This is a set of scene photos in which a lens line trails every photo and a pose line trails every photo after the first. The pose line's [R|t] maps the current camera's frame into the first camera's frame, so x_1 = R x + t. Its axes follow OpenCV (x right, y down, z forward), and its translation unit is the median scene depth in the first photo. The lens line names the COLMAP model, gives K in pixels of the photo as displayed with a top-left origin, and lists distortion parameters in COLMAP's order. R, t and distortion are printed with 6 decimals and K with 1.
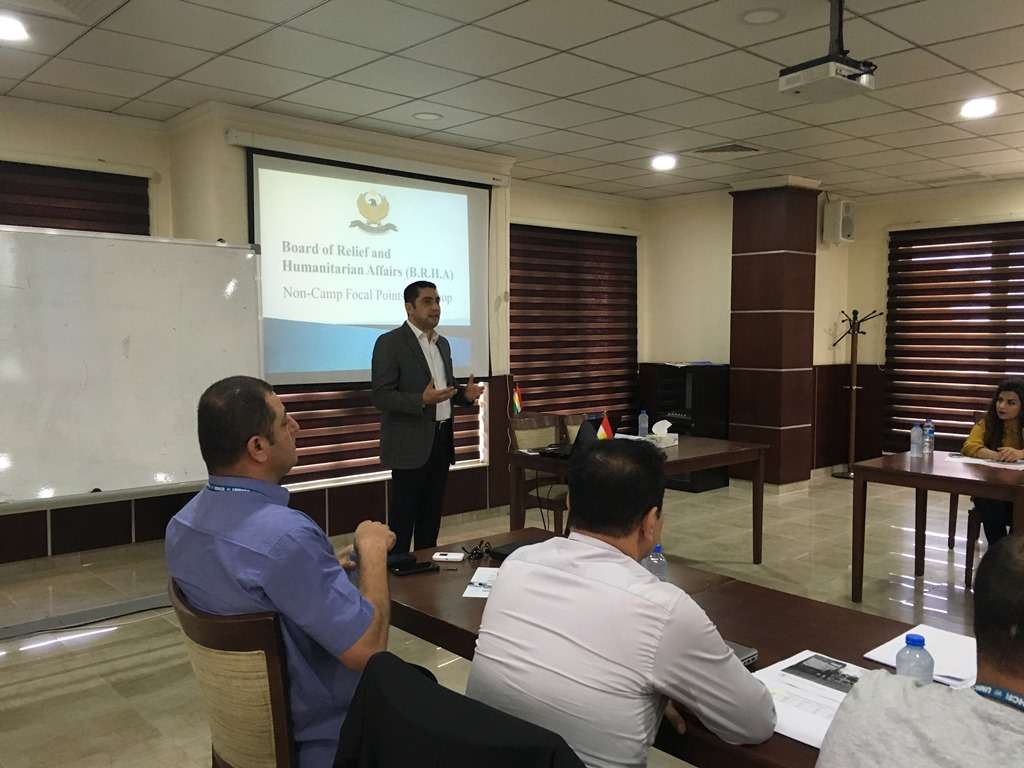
lens RADIAL K [[873.1, 0, 512.0], [0, 873.1, 384.0], [0, 0, 1]] dist [0.094453, -0.140909]
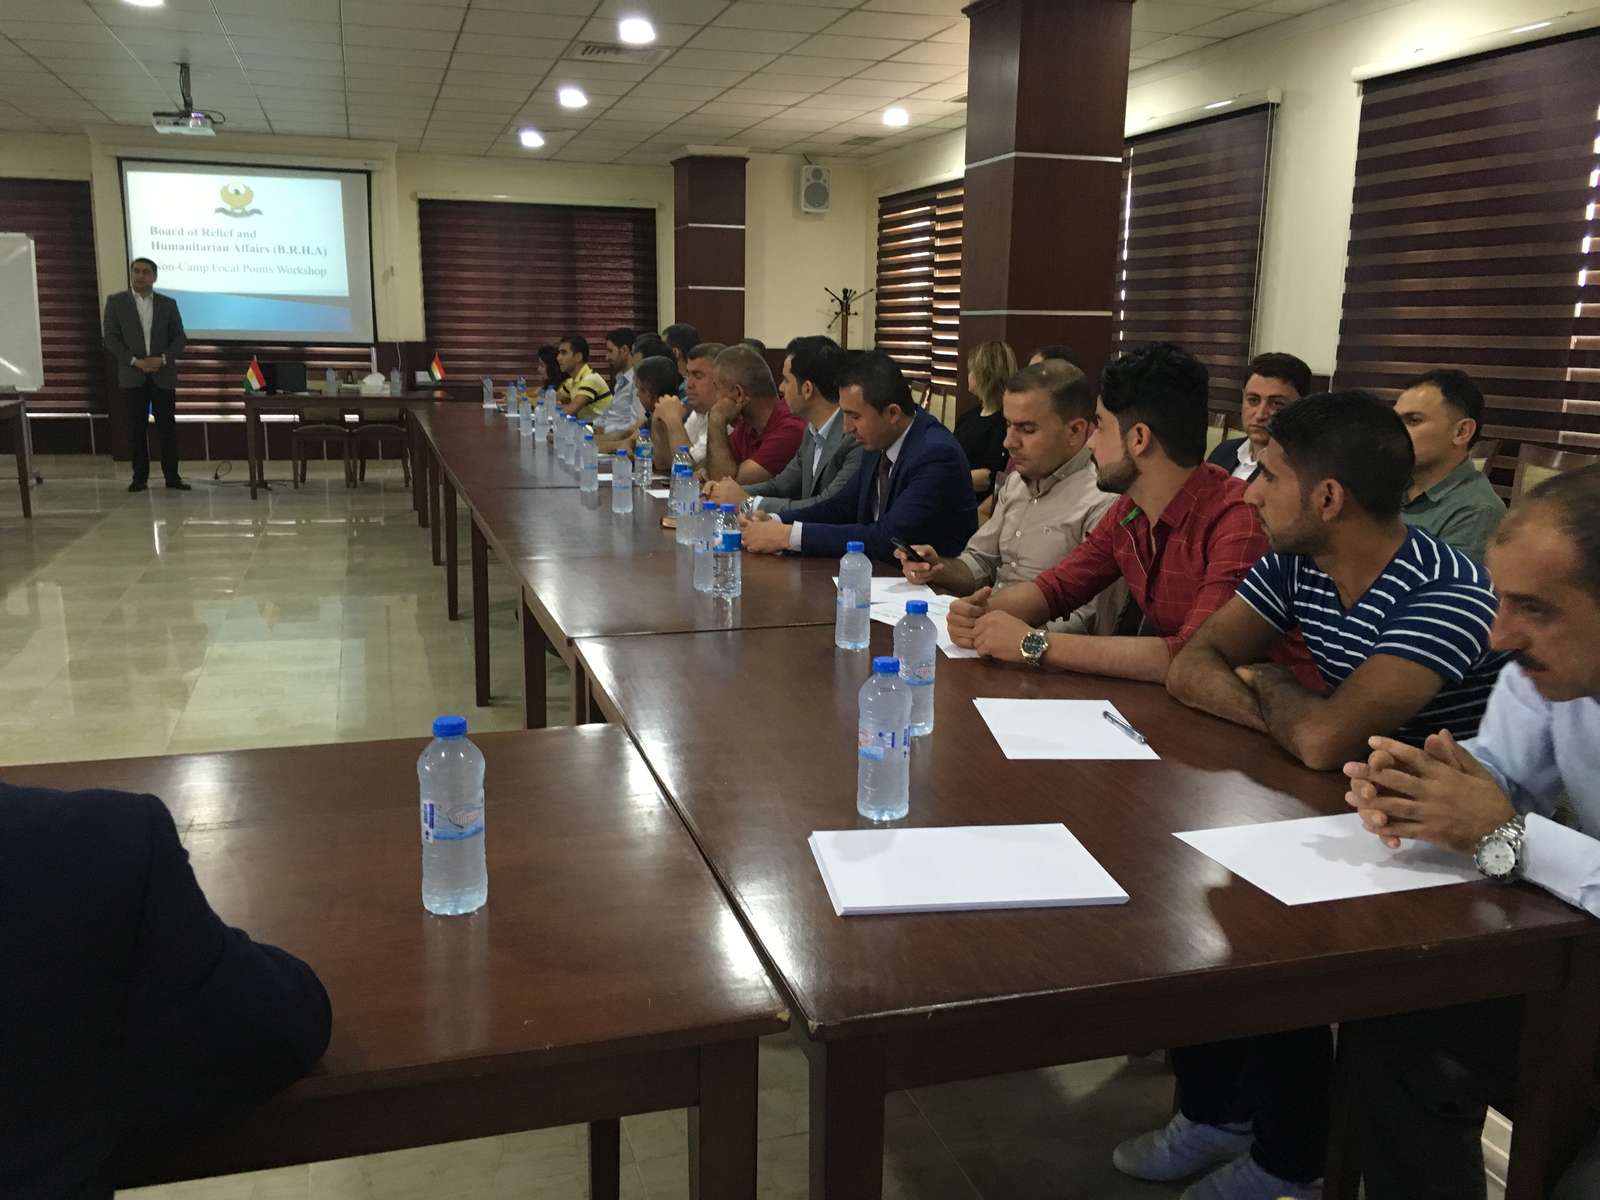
lens RADIAL K [[1355.2, 0, 800.0], [0, 1355.2, 600.0], [0, 0, 1]] dist [0.092850, -0.131778]
pose [[0.904902, 0.092305, -0.415490, 1.259271], [-0.039519, 0.990205, 0.133915, 0.063744], [0.423781, -0.104760, 0.899686, -0.416243]]
